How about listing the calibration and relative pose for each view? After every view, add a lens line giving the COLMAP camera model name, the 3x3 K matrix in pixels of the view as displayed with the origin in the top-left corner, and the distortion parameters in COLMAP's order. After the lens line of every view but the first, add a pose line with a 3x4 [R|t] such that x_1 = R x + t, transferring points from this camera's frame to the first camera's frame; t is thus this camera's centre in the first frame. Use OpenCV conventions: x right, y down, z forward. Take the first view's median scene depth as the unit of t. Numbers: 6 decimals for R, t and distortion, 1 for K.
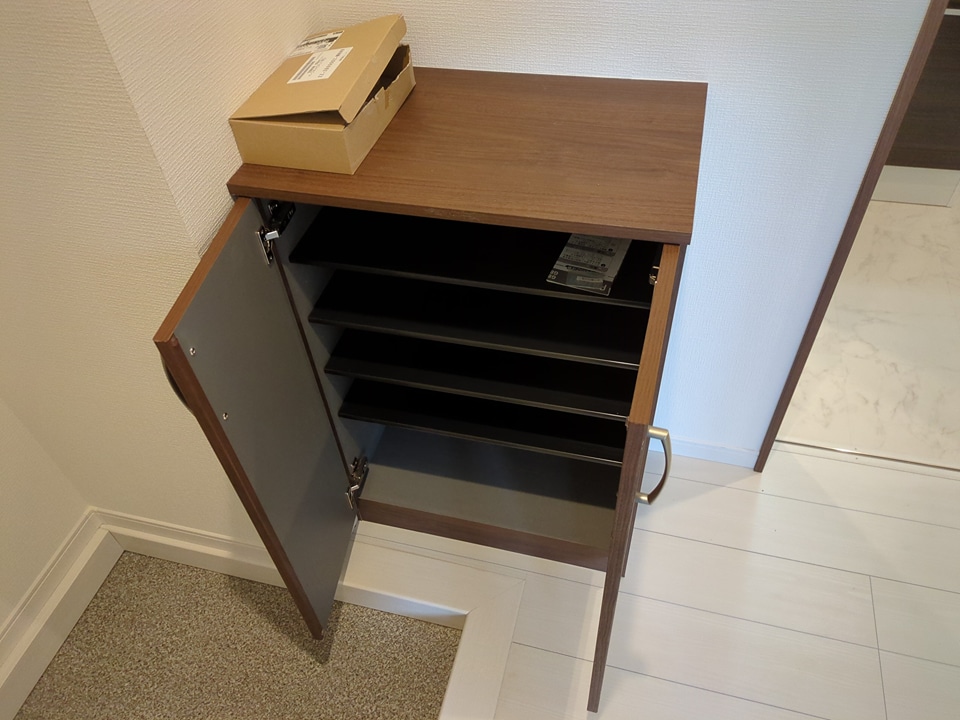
lens RADIAL K [[716.7, 0, 480.0], [0, 716.7, 360.0], [0, 0, 1]] dist [0.036639, -0.001509]
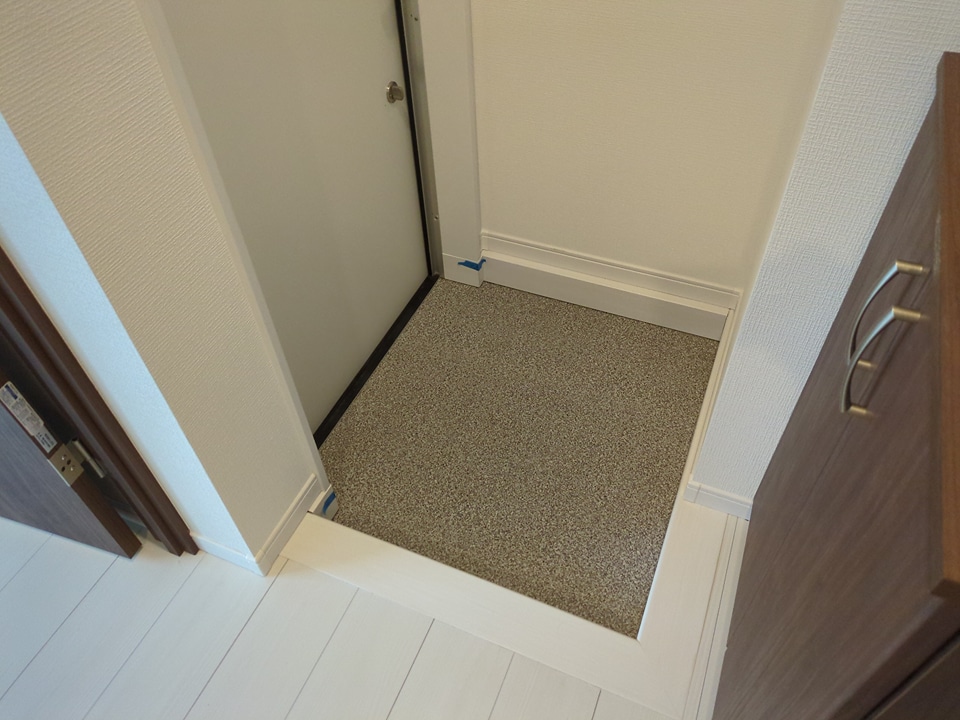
lens RADIAL K [[716.7, 0, 480.0], [0, 716.7, 360.0], [0, 0, 1]] dist [0.036639, -0.001509]
pose [[-0.150912, 0.764094, -0.627205, 0.283294], [-0.685856, 0.375995, 0.623081, -0.165729], [0.711918, 0.524203, 0.467316, 0.295857]]
